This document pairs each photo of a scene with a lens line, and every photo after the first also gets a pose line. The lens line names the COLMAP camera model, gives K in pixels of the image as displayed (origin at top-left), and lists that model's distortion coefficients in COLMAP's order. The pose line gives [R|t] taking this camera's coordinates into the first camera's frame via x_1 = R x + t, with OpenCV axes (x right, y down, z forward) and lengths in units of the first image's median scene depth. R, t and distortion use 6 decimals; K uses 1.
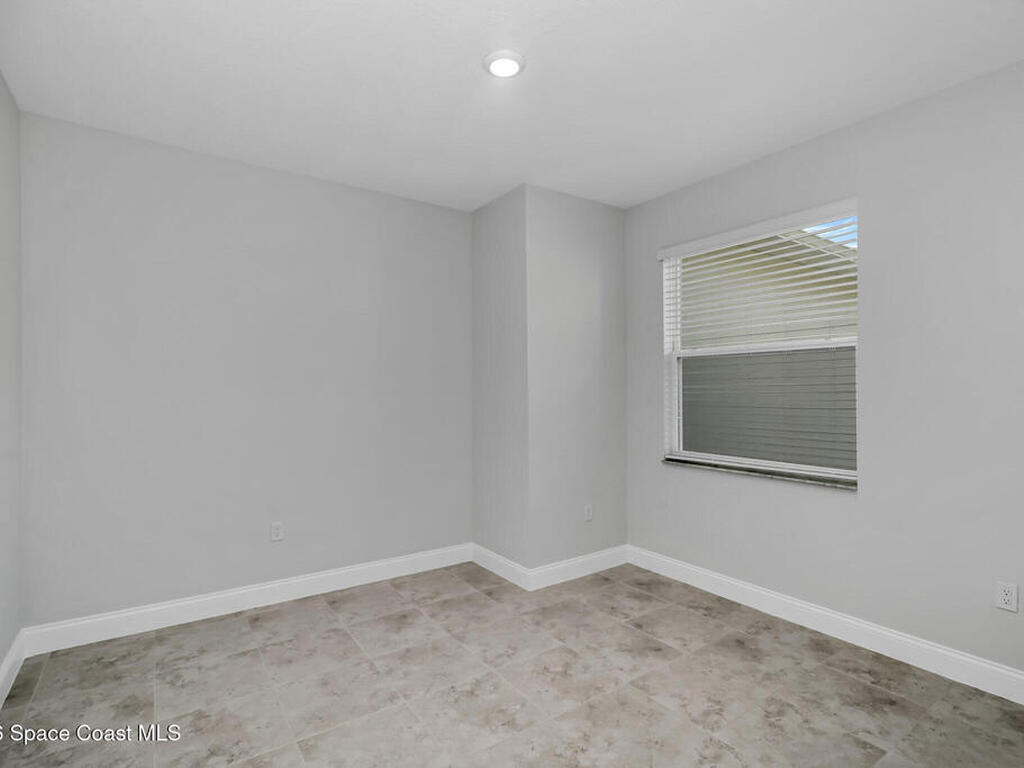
lens RADIAL K [[528.6, 0, 515.2], [0, 528.6, 383.4], [0, 0, 1]] dist [-0.002875, -0.004689]
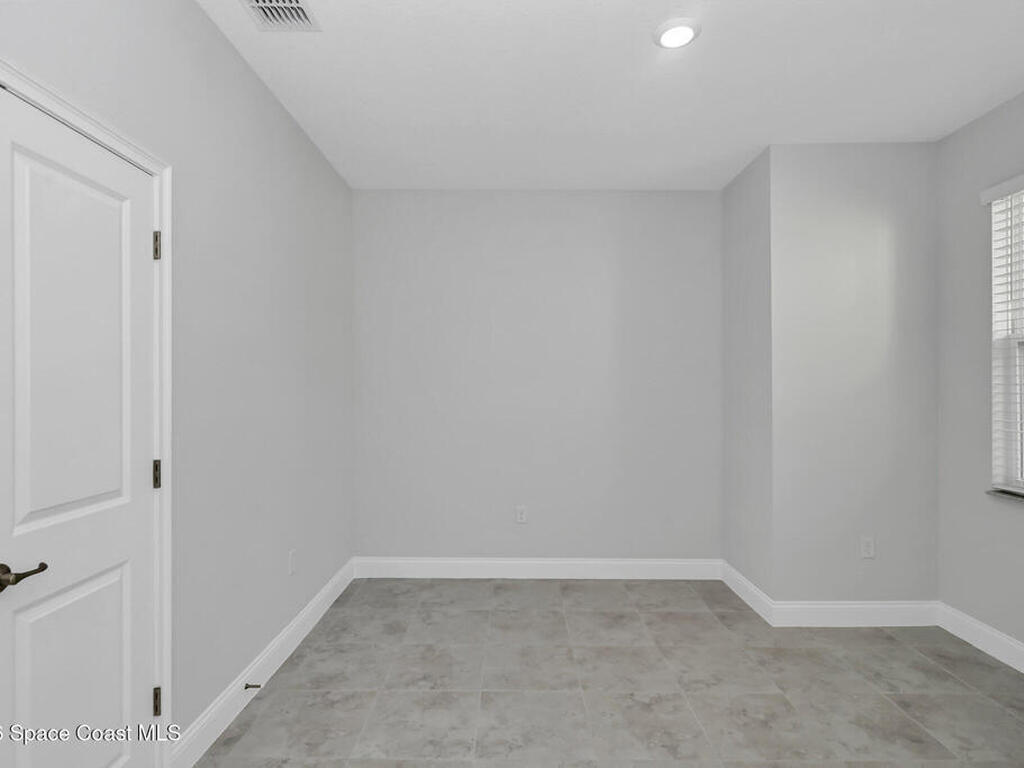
lens RADIAL K [[569.9, 0, 511.9], [0, 569.9, 389.0], [0, 0, 1]] dist [0.004174, -0.004937]
pose [[0.807651, 0.007604, -0.589611, 0.264353], [0.002098, 0.999873, 0.015770, -0.002838], [0.589656, -0.013973, 0.807533, 0.024893]]
